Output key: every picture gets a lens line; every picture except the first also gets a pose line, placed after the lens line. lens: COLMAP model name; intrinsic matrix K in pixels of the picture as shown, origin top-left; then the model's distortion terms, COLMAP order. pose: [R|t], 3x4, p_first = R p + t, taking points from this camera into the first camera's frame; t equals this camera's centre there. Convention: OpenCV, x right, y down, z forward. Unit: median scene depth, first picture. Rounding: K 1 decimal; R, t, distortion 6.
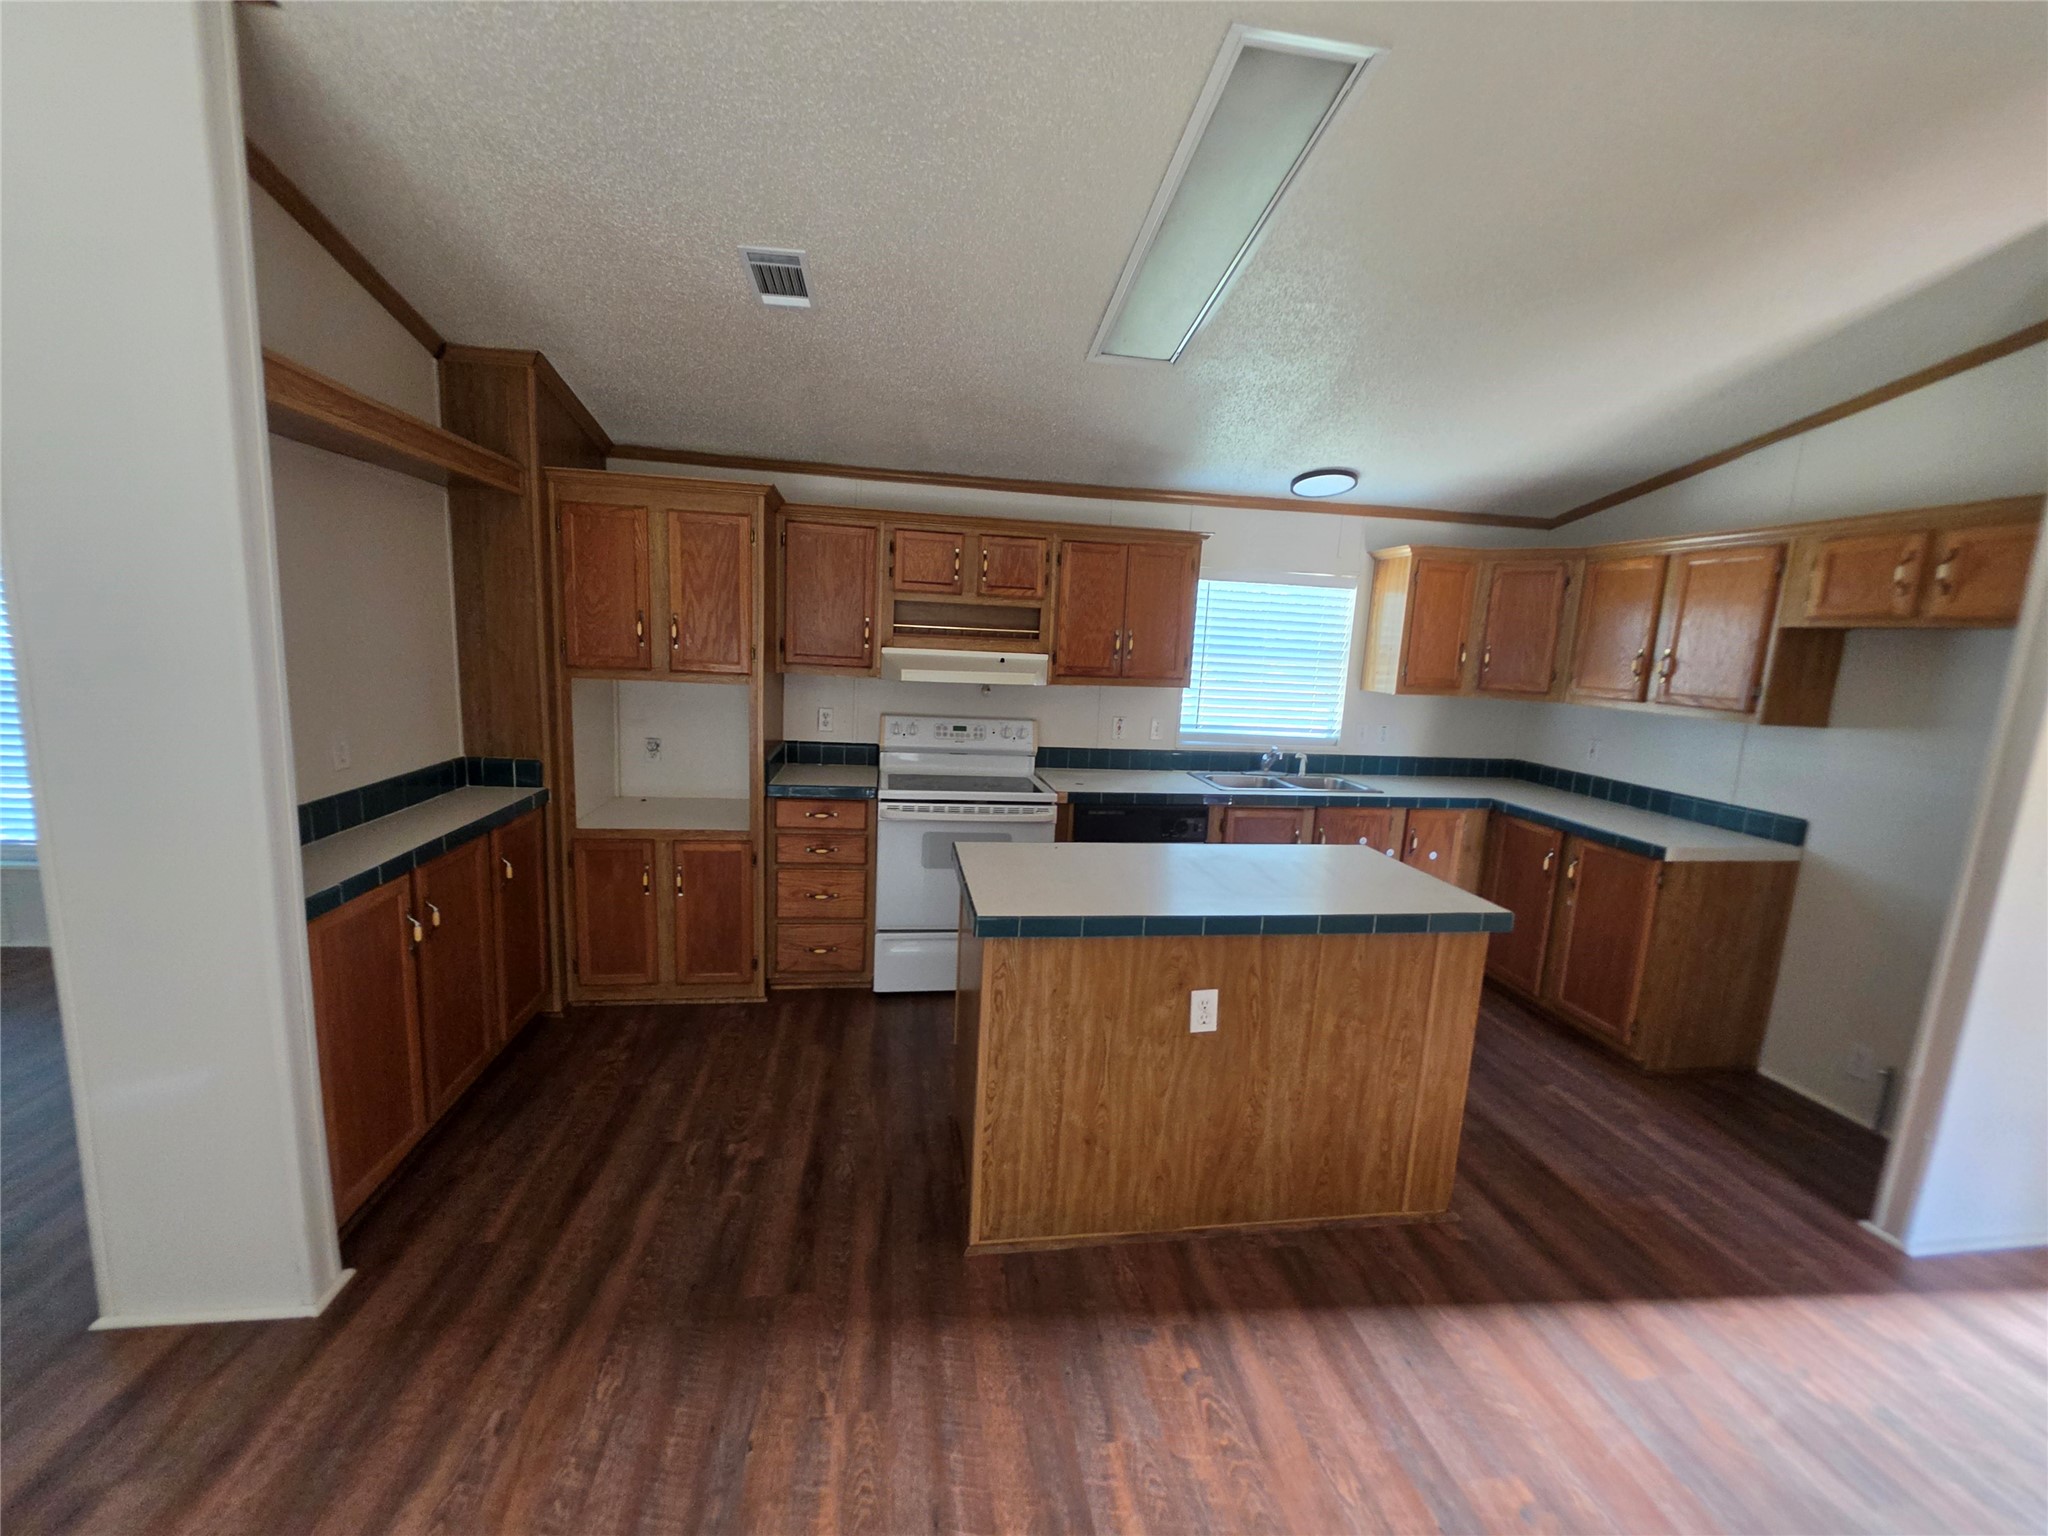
lens RADIAL K [[847.9, 0, 1024.0], [0, 847.9, 768.0], [0, 0, 1]] dist [-0.002248, -0.000463]
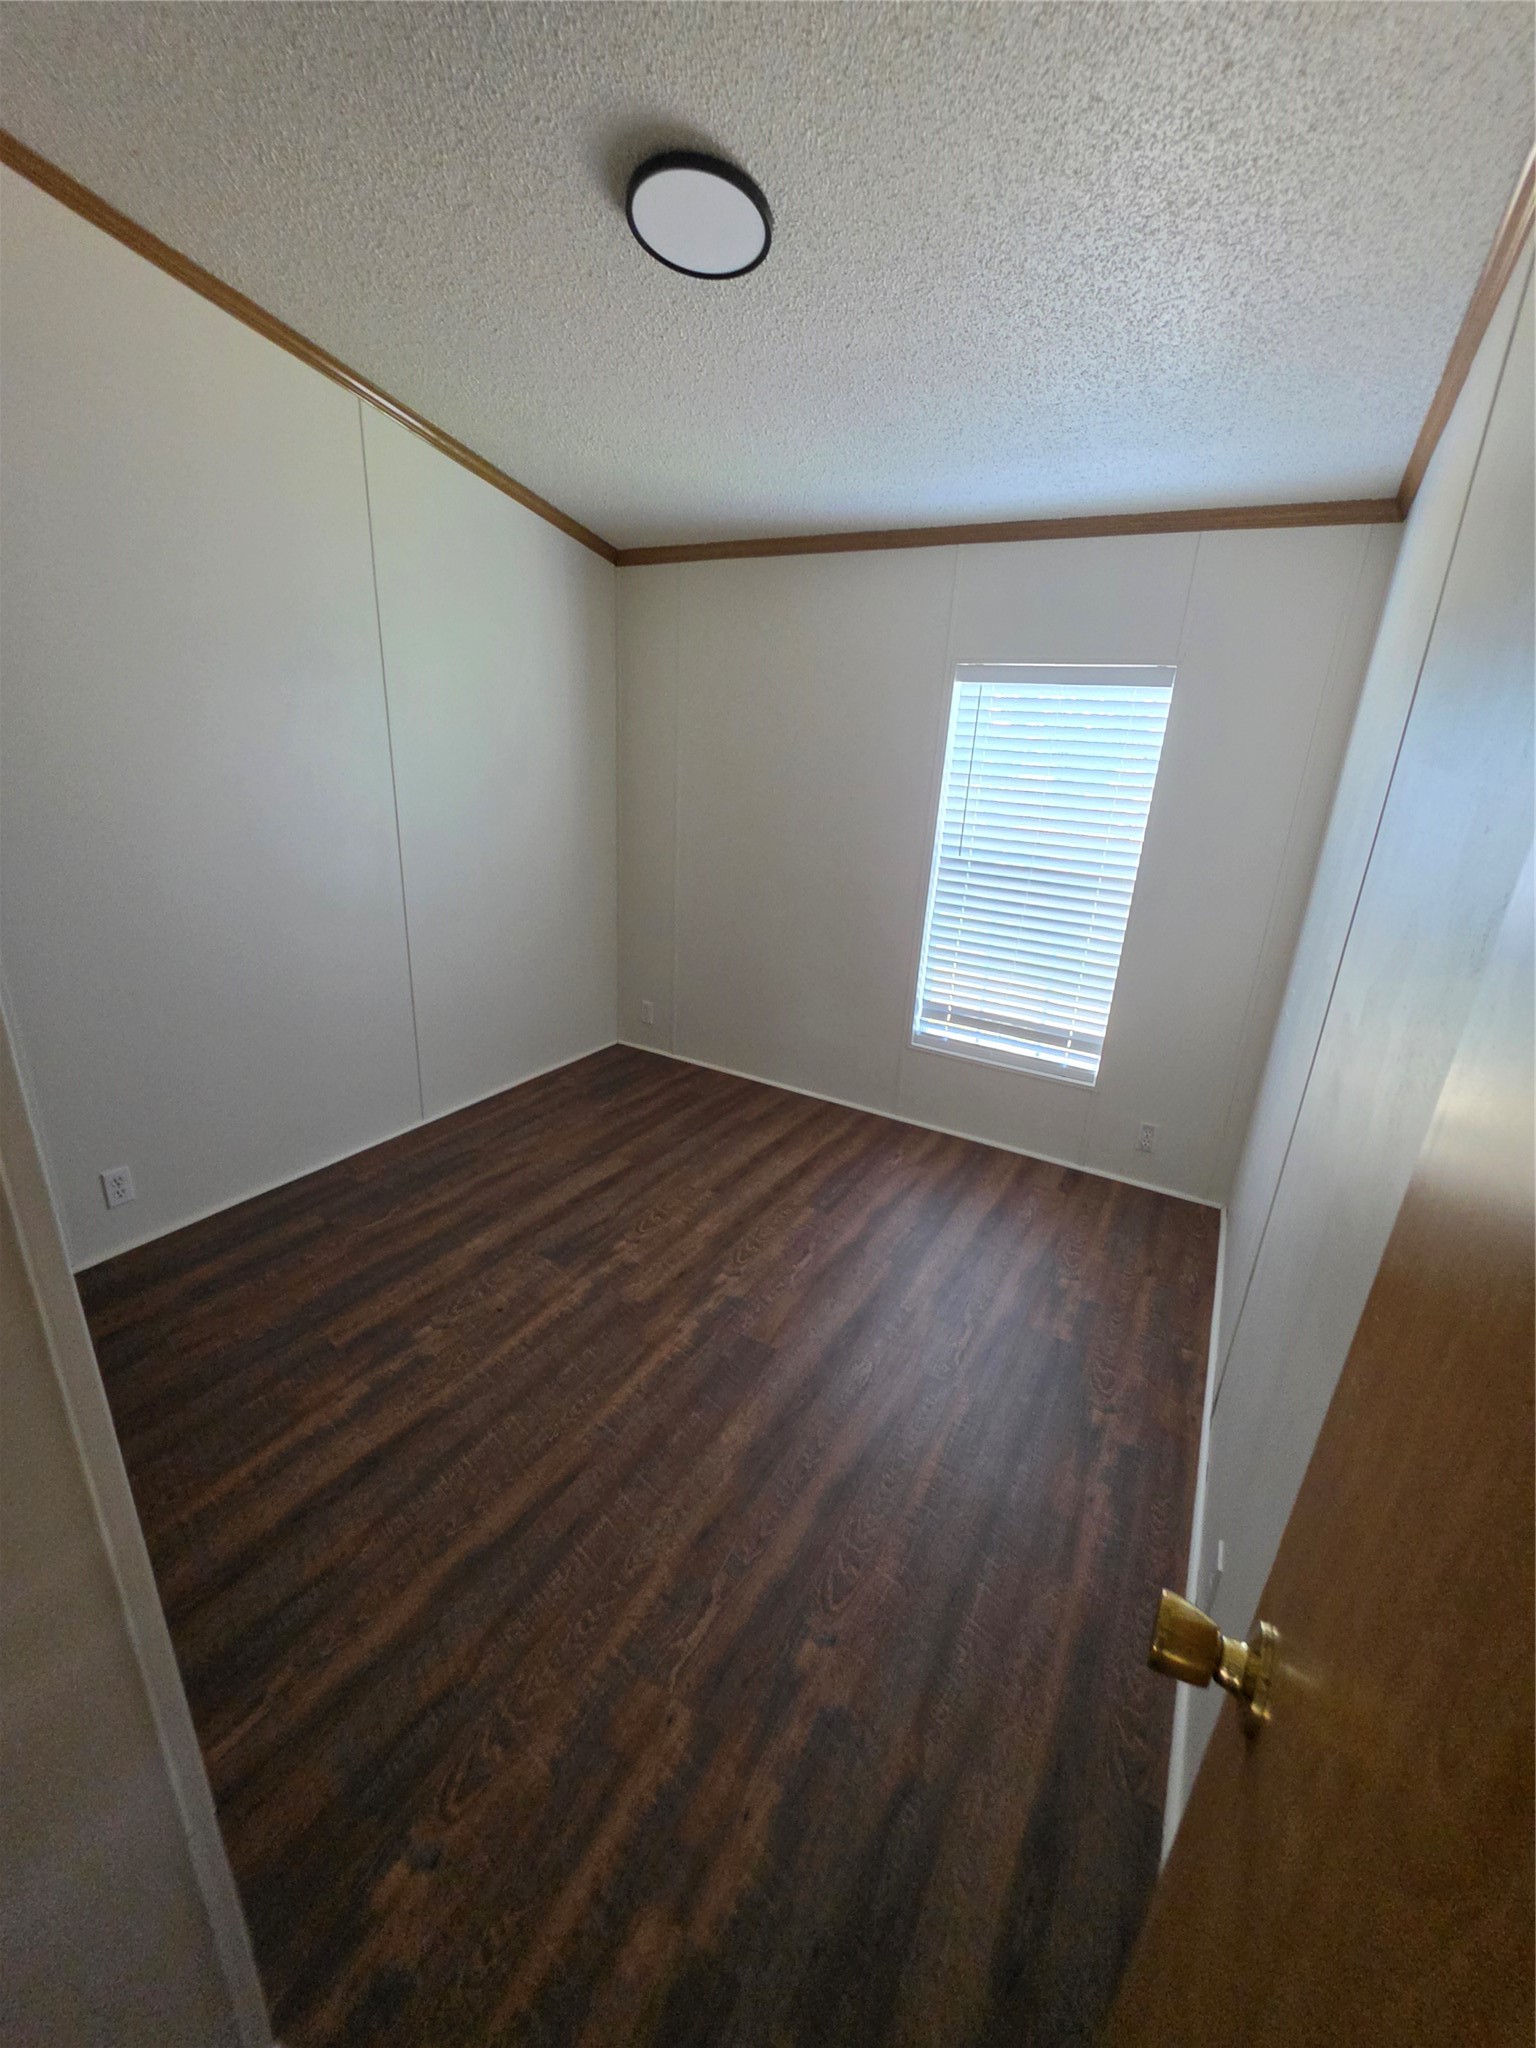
lens RADIAL K [[847.9, 0, 768.0], [0, 847.9, 1024.0], [0, 0, 1]] dist [-0.002248, -0.000463]
pose [[-0.764774, -0.295729, 0.572421, -0.210620], [0.010073, 0.882843, 0.469560, -0.184208], [-0.644220, 0.364873, -0.672196, 1.085920]]
